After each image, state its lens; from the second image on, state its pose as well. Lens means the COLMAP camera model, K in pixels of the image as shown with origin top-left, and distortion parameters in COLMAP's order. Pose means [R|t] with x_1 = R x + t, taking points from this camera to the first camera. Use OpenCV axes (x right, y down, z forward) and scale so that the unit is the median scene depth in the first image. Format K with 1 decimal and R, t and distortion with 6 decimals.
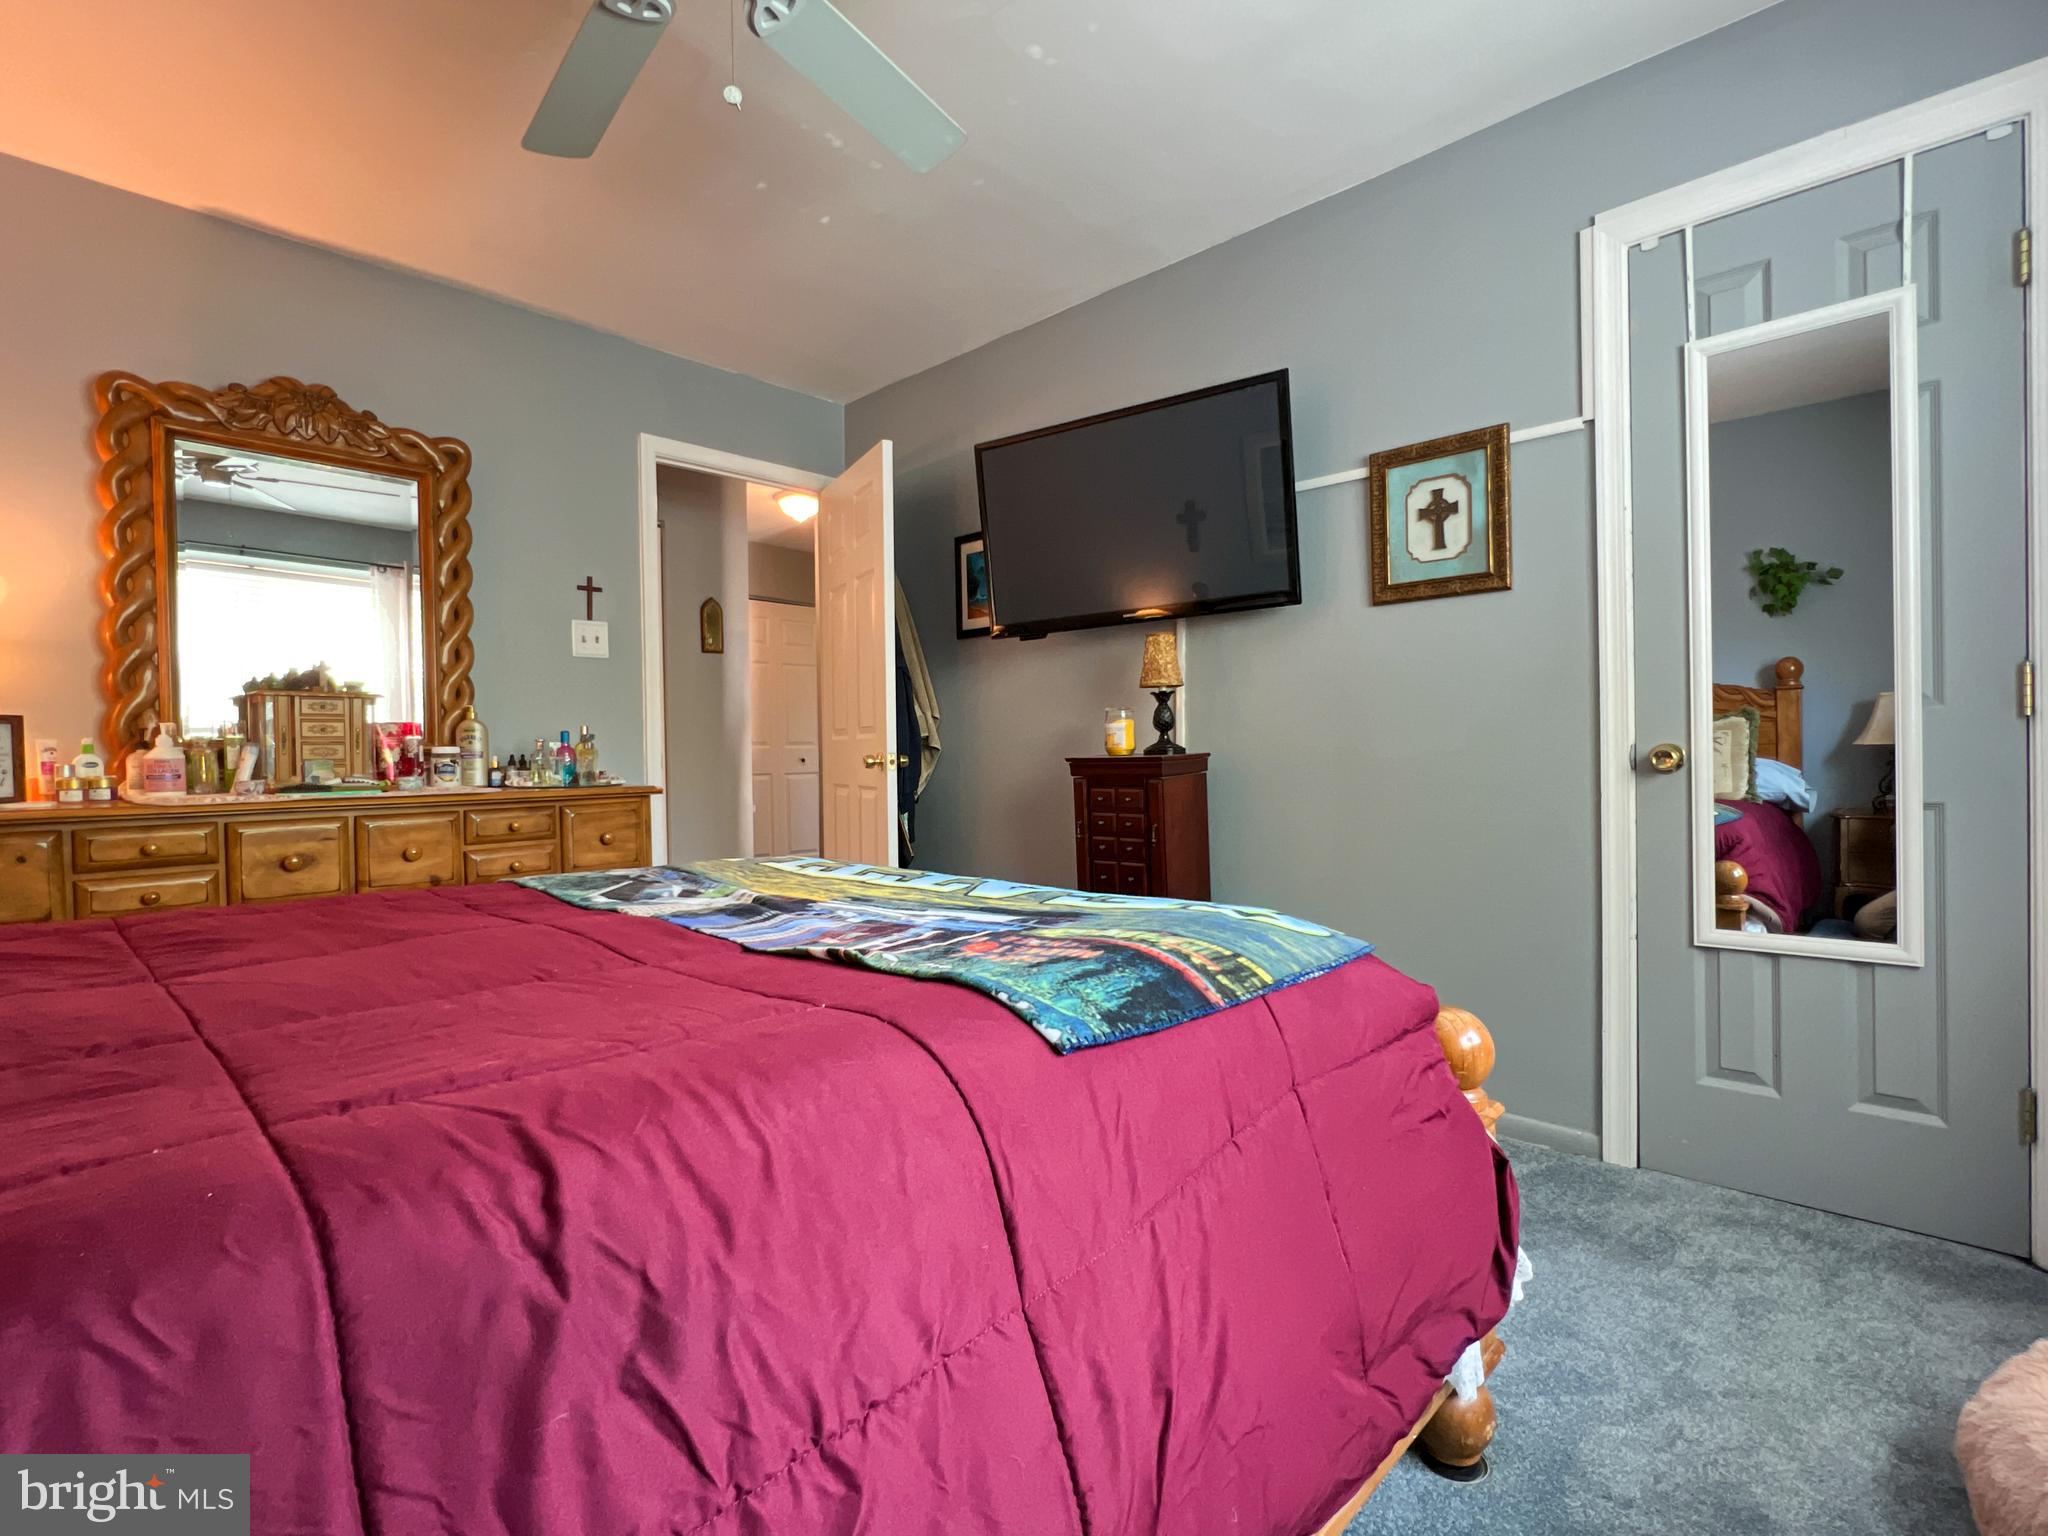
lens RADIAL K [[967.9, 0, 1024.3], [0, 967.9, 771.3], [0, 0, 1]] dist [-0.006770, 0.002820]
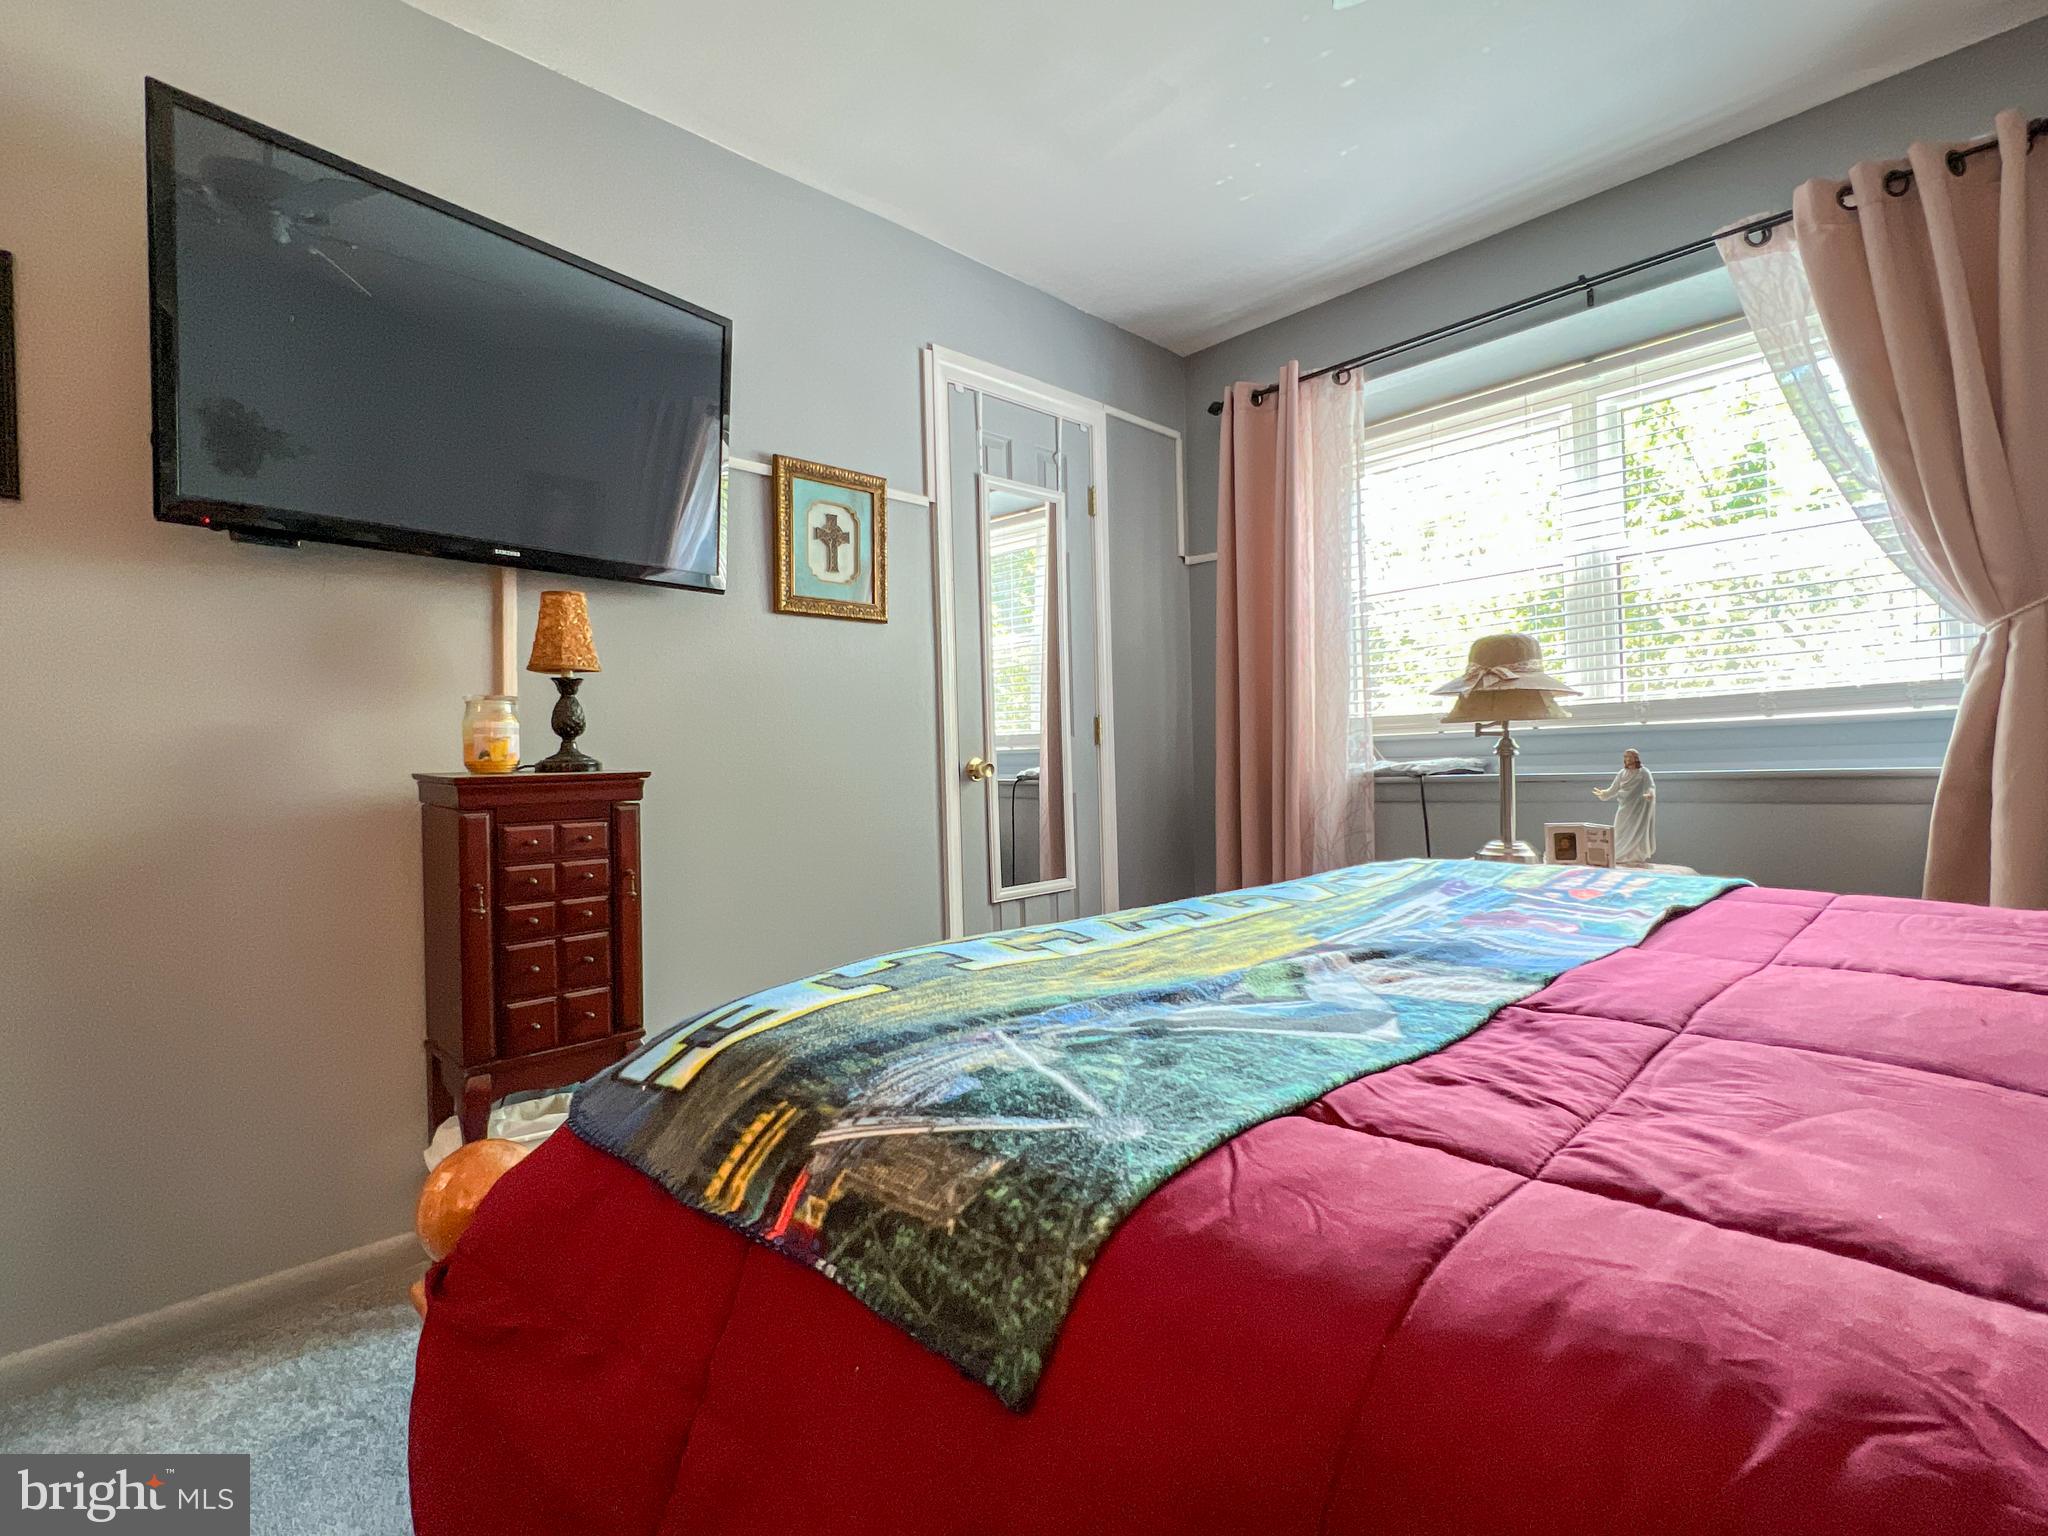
lens RADIAL K [[967.9, 0, 1024.3], [0, 967.9, 771.3], [0, 0, 1]] dist [-0.006770, 0.002820]
pose [[0.046937, 0.005807, 0.998881, -0.599940], [0.041630, 0.999103, -0.007764, 0.001375], [-0.998030, 0.041948, 0.046653, 0.752847]]
